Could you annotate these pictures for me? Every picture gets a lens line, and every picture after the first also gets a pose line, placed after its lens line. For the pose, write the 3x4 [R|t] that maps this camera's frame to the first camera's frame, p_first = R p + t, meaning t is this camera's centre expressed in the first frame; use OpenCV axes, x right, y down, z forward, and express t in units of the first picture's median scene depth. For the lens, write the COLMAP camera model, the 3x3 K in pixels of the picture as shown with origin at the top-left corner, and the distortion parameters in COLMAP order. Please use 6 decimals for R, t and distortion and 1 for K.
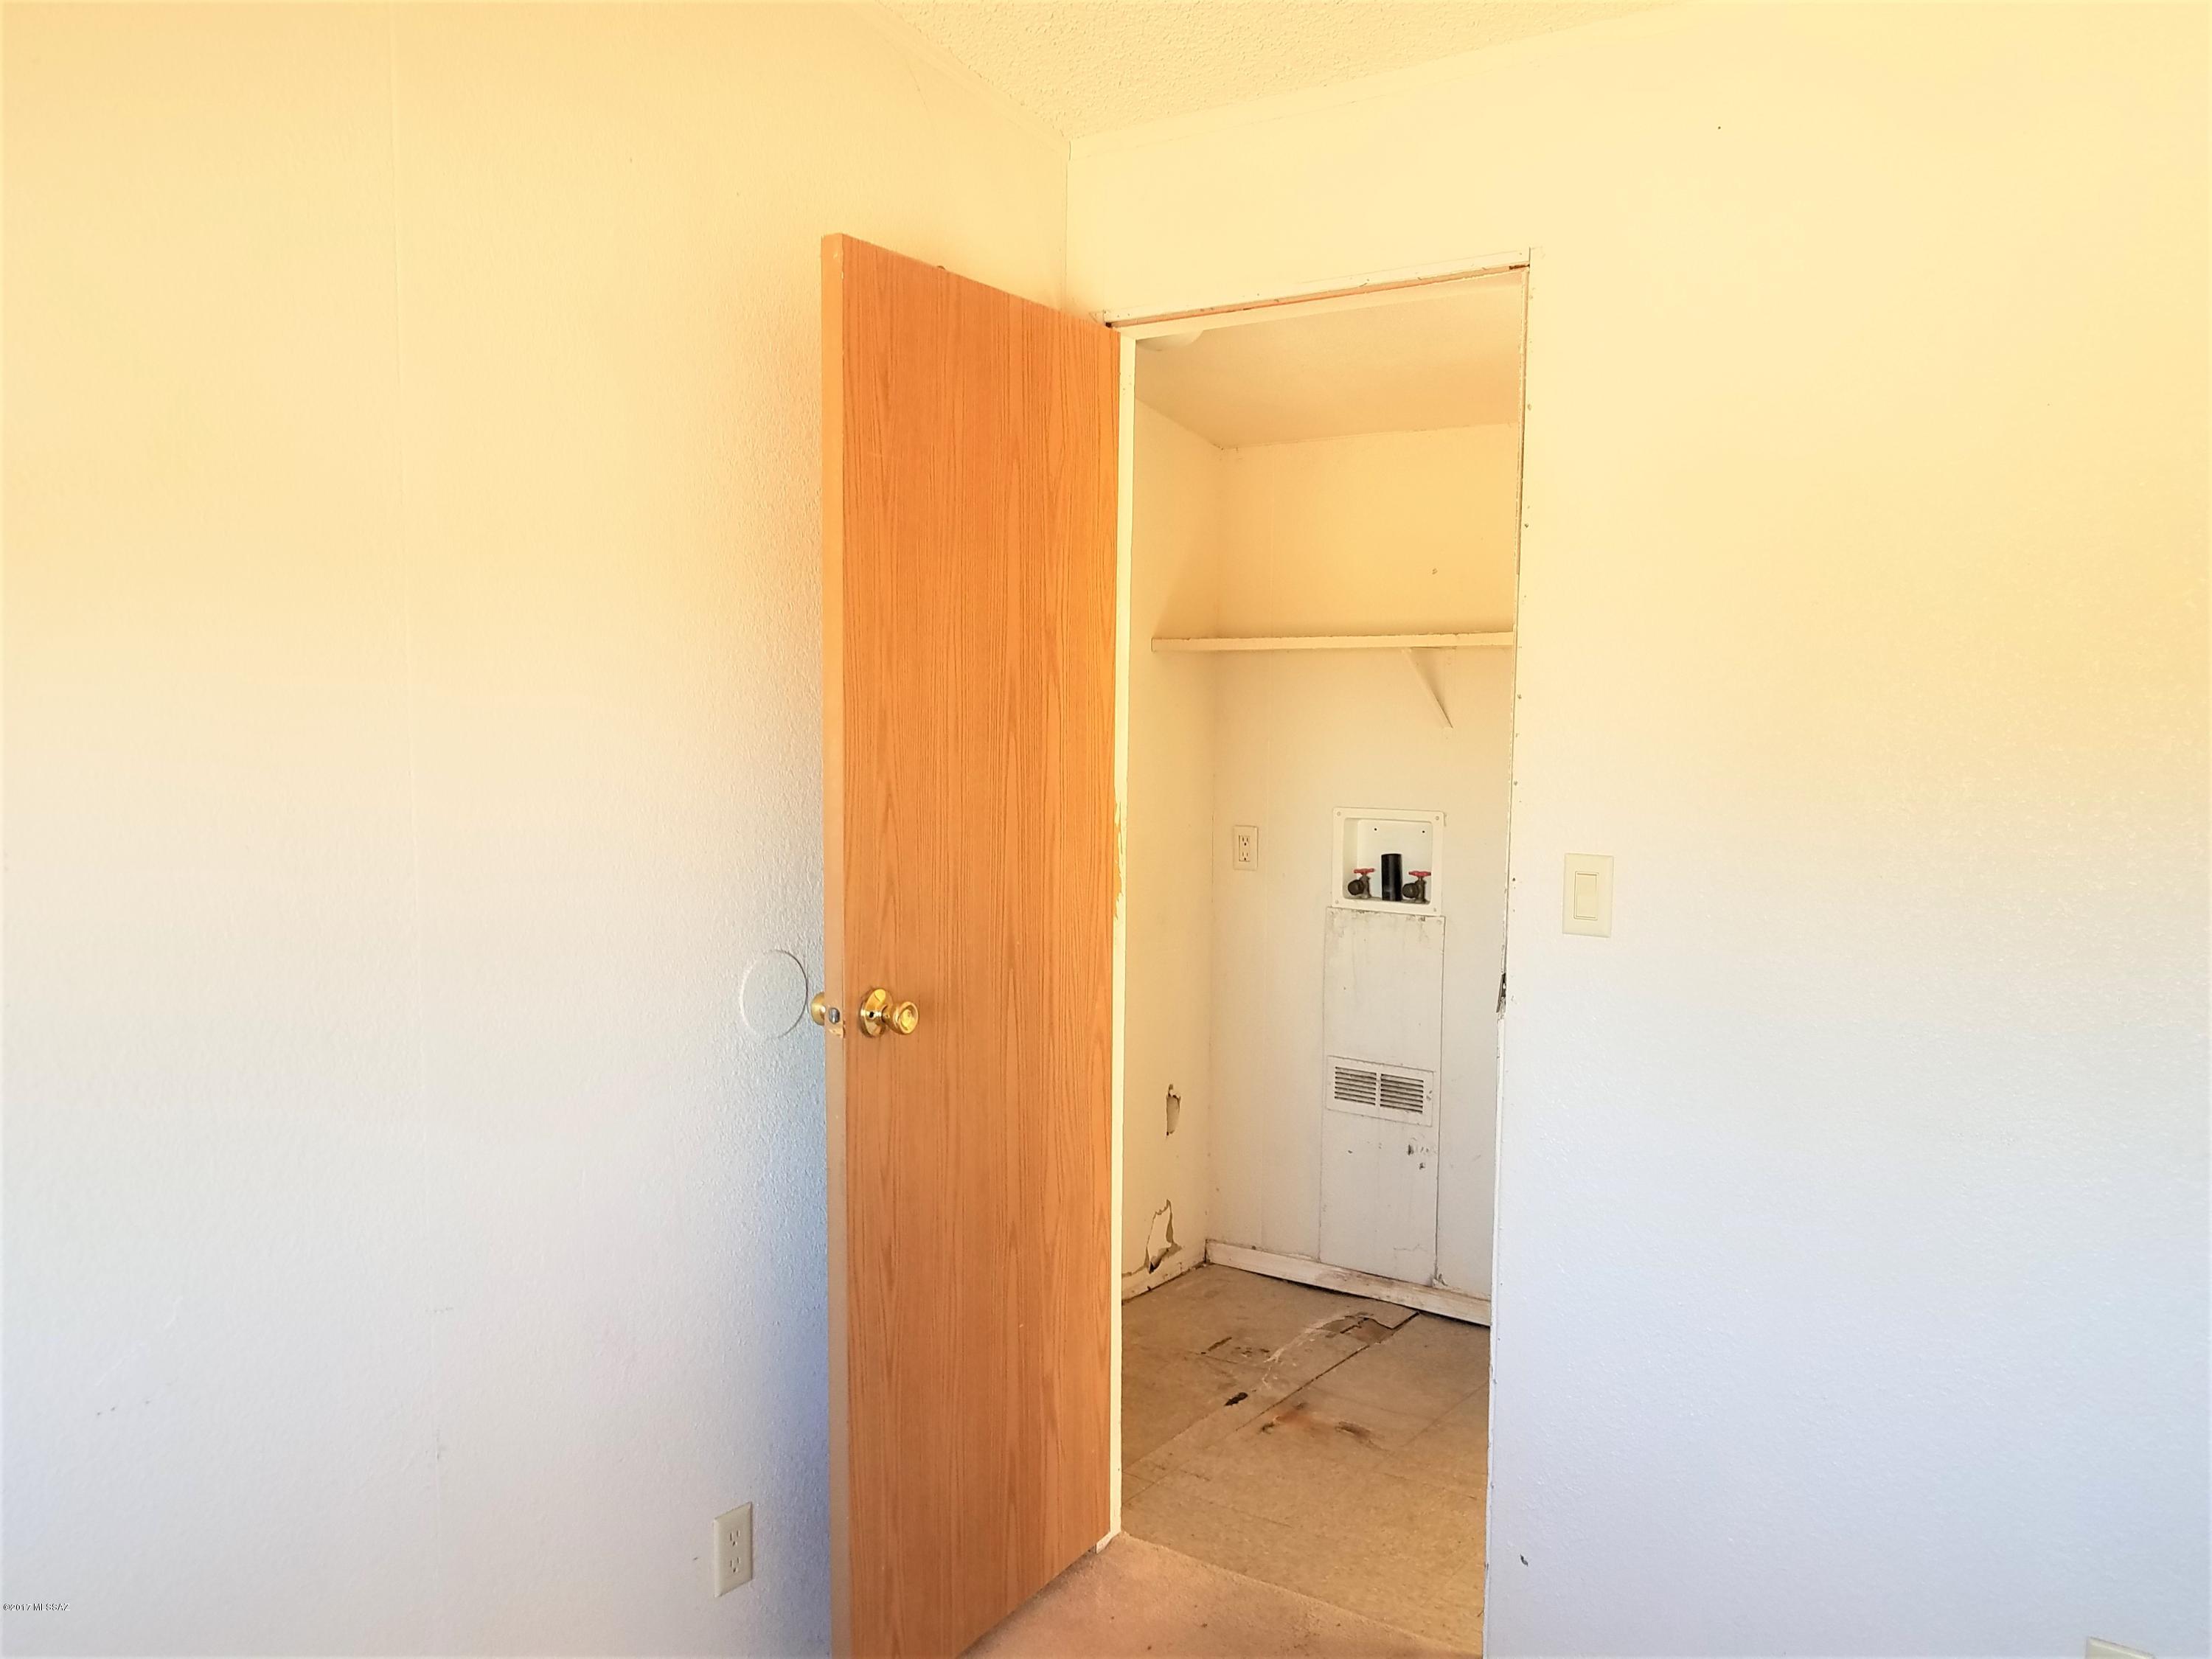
lens RADIAL K [[1743.3, 0, 1106.0], [0, 1743.3, 829.5], [0, 0, 1]] dist [-0.050534, 0.047879]
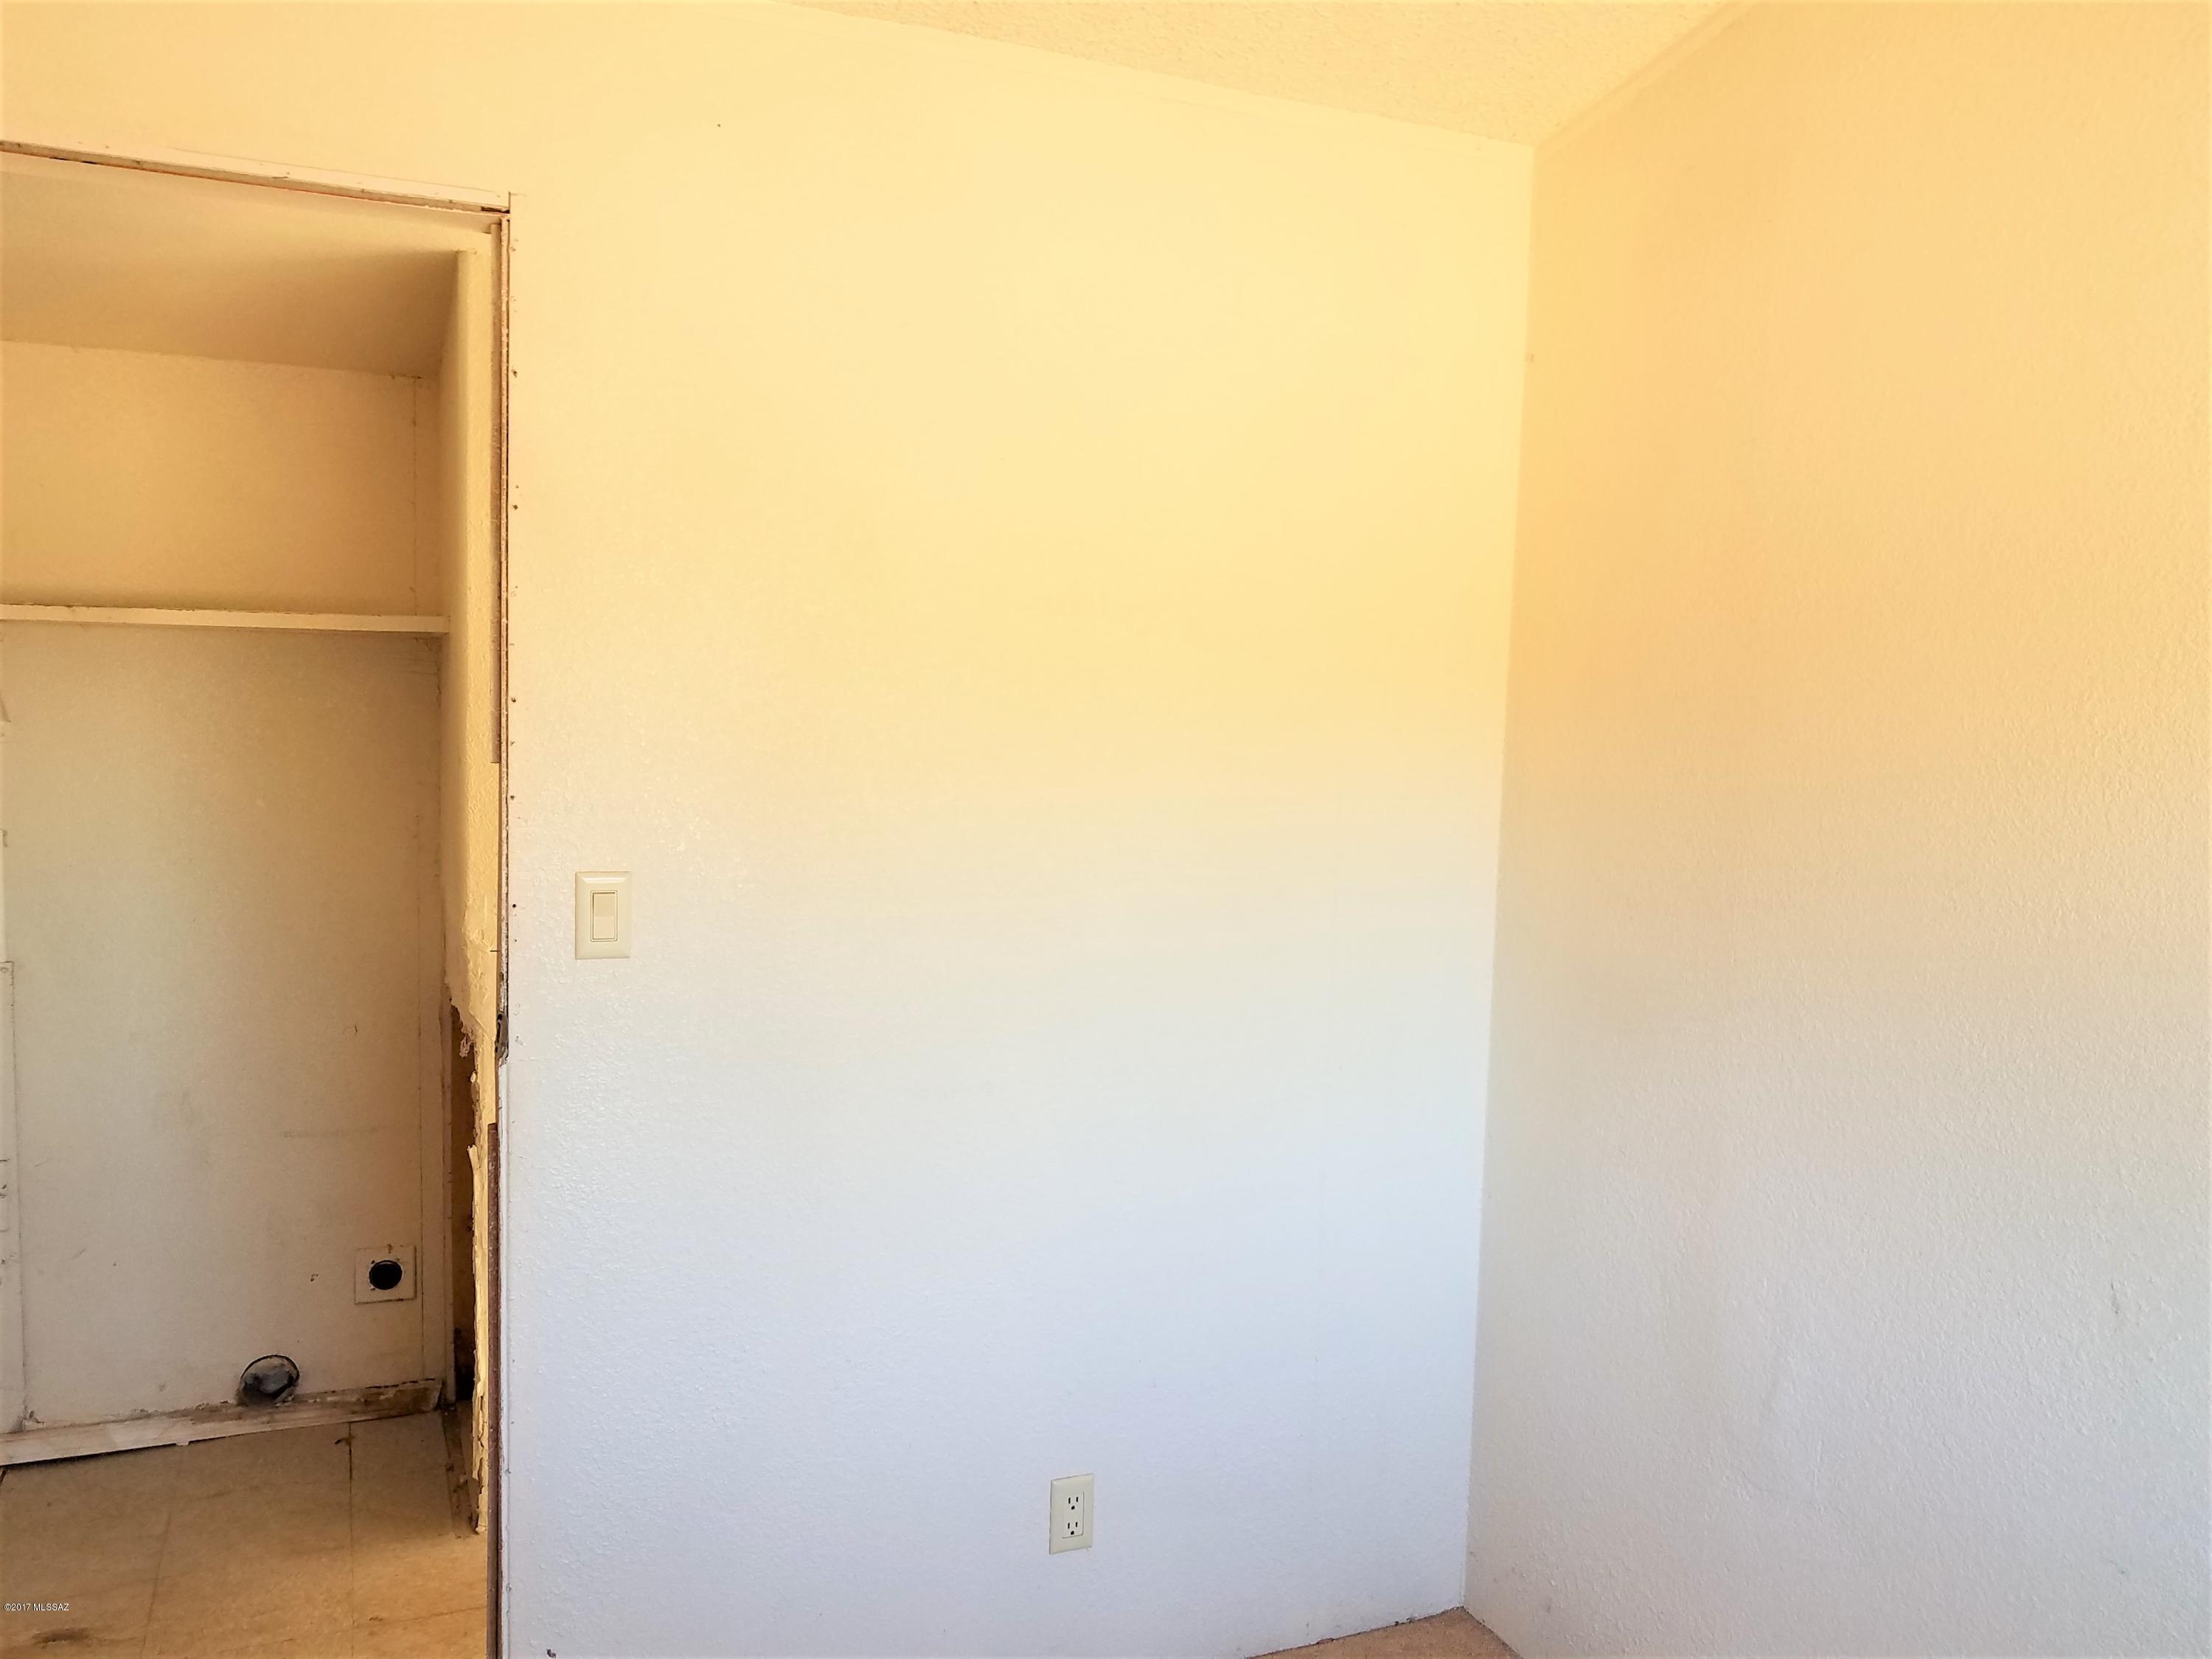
lens RADIAL K [[1743.3, 0, 1106.0], [0, 1743.3, 829.5], [0, 0, 1]] dist [-0.050534, 0.047879]
pose [[0.502202, -0.053726, 0.863080, -0.269337], [0.041958, 0.998407, 0.037736, -0.021828], [-0.863732, 0.017262, 0.503656, 0.209228]]
